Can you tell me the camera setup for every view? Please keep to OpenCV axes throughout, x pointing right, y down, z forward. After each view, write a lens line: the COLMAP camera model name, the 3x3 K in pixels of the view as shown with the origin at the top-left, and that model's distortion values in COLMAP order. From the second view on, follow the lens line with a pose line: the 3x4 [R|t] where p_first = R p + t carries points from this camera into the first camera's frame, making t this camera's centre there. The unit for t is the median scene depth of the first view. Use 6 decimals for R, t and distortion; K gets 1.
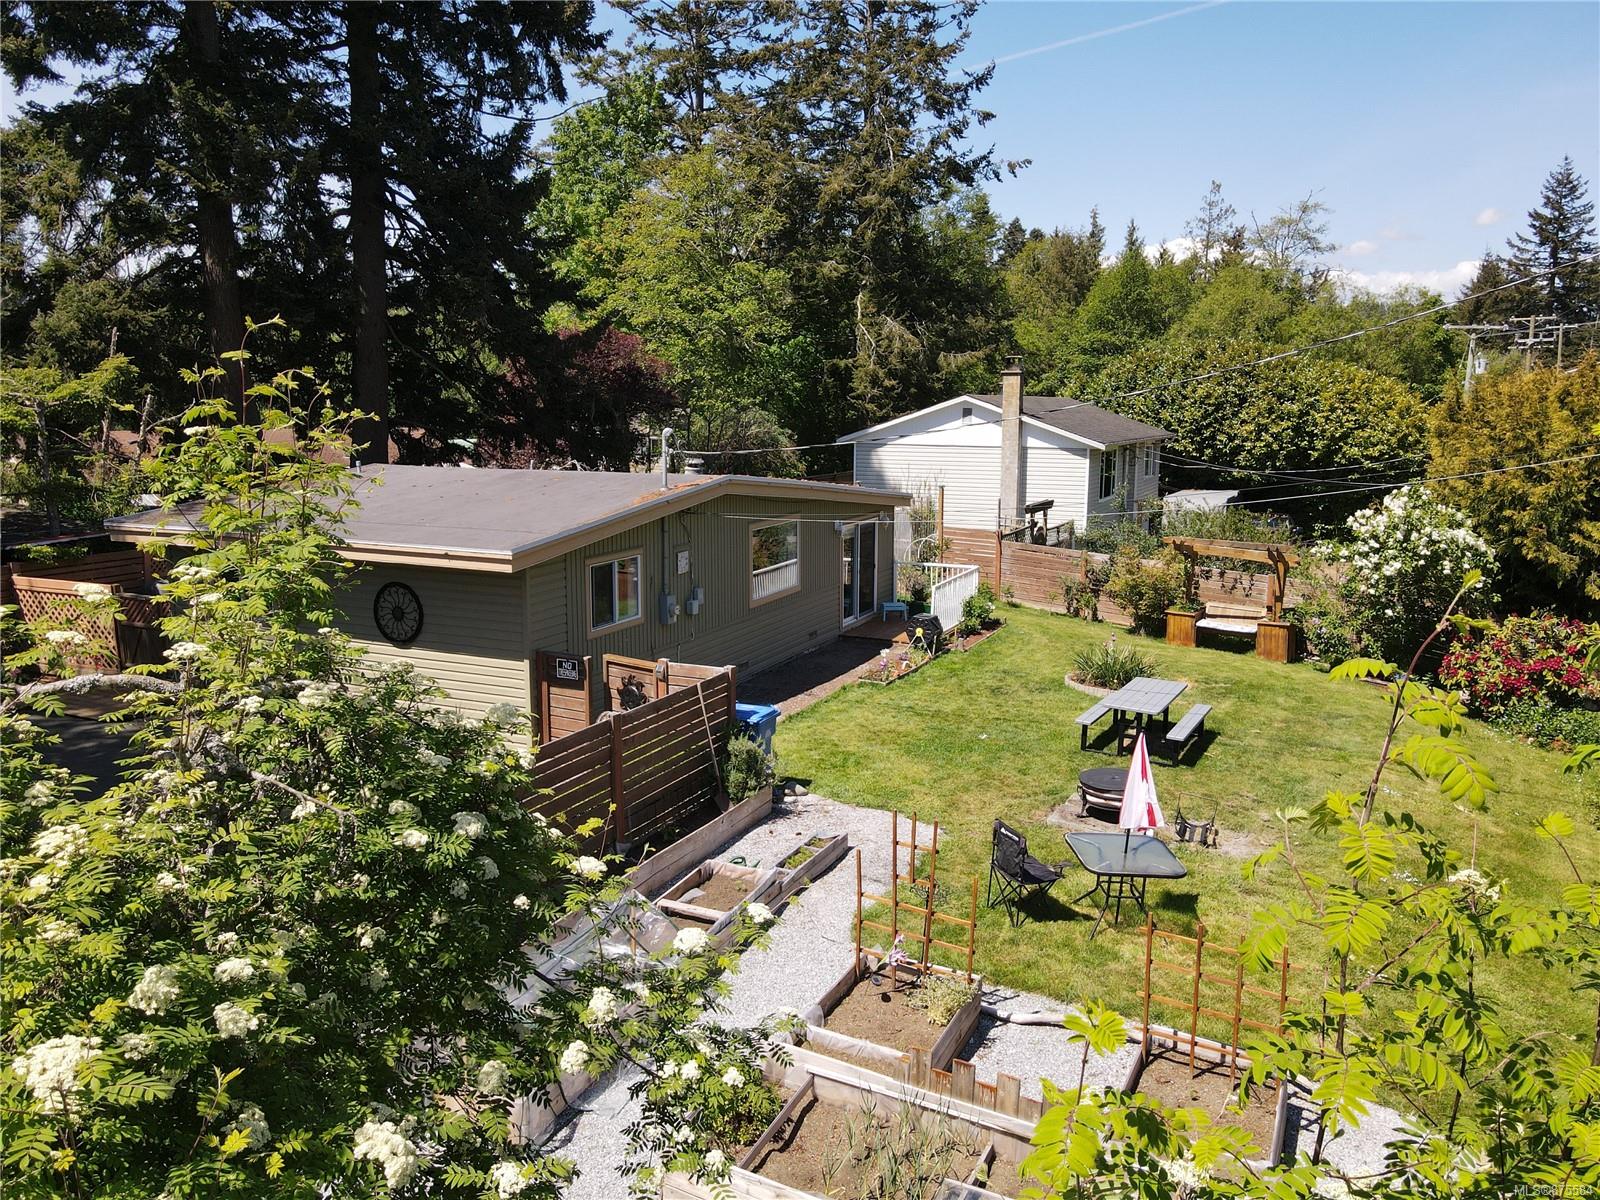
lens RADIAL K [[1139.6, 0, 791.4], [0, 1139.6, 598.3], [0, 0, 1]] dist [0.021240, -0.001700]
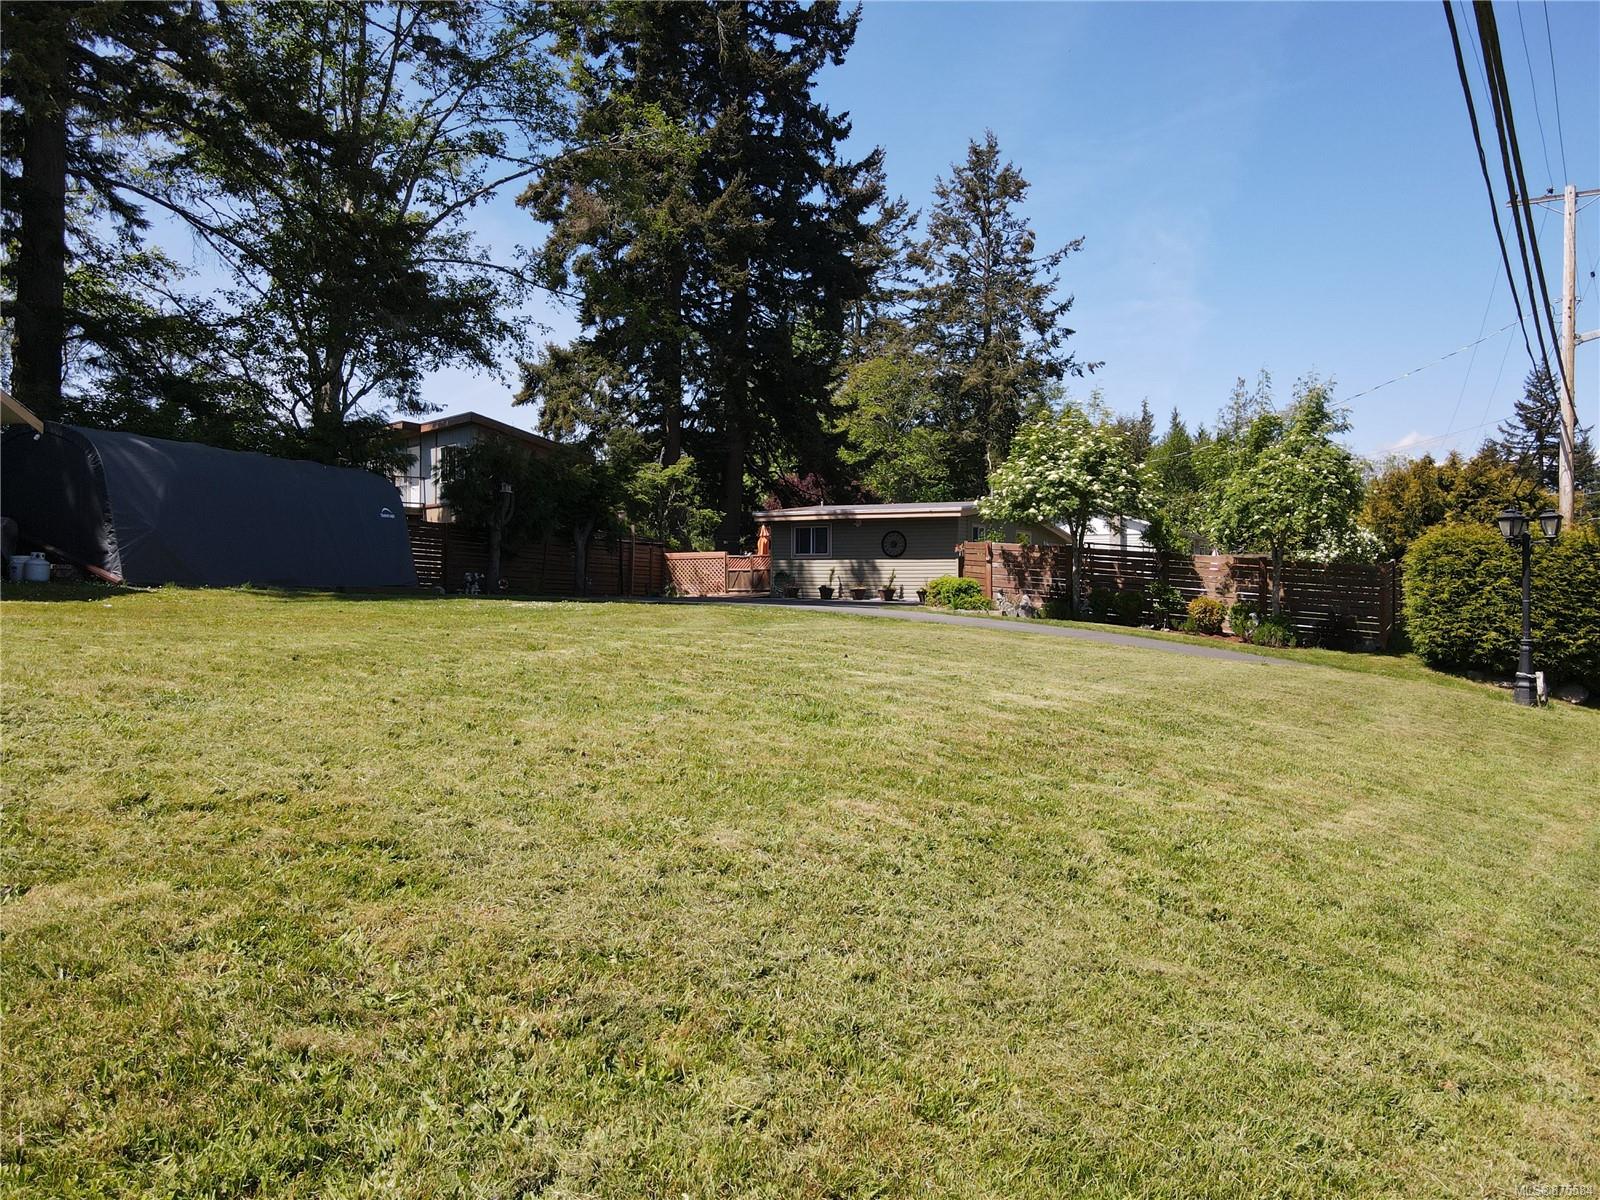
lens RADIAL K [[1139.6, 0, 806.3], [0, 1139.6, 597.9], [0, 0, 1]] dist [0.021240, -0.001700]
pose [[0.999655, -0.000965, -0.026244, -0.115749], [-0.003355, 0.986441, -0.164085, 0.128758], [0.026047, 0.164116, 0.986097, -0.330958]]
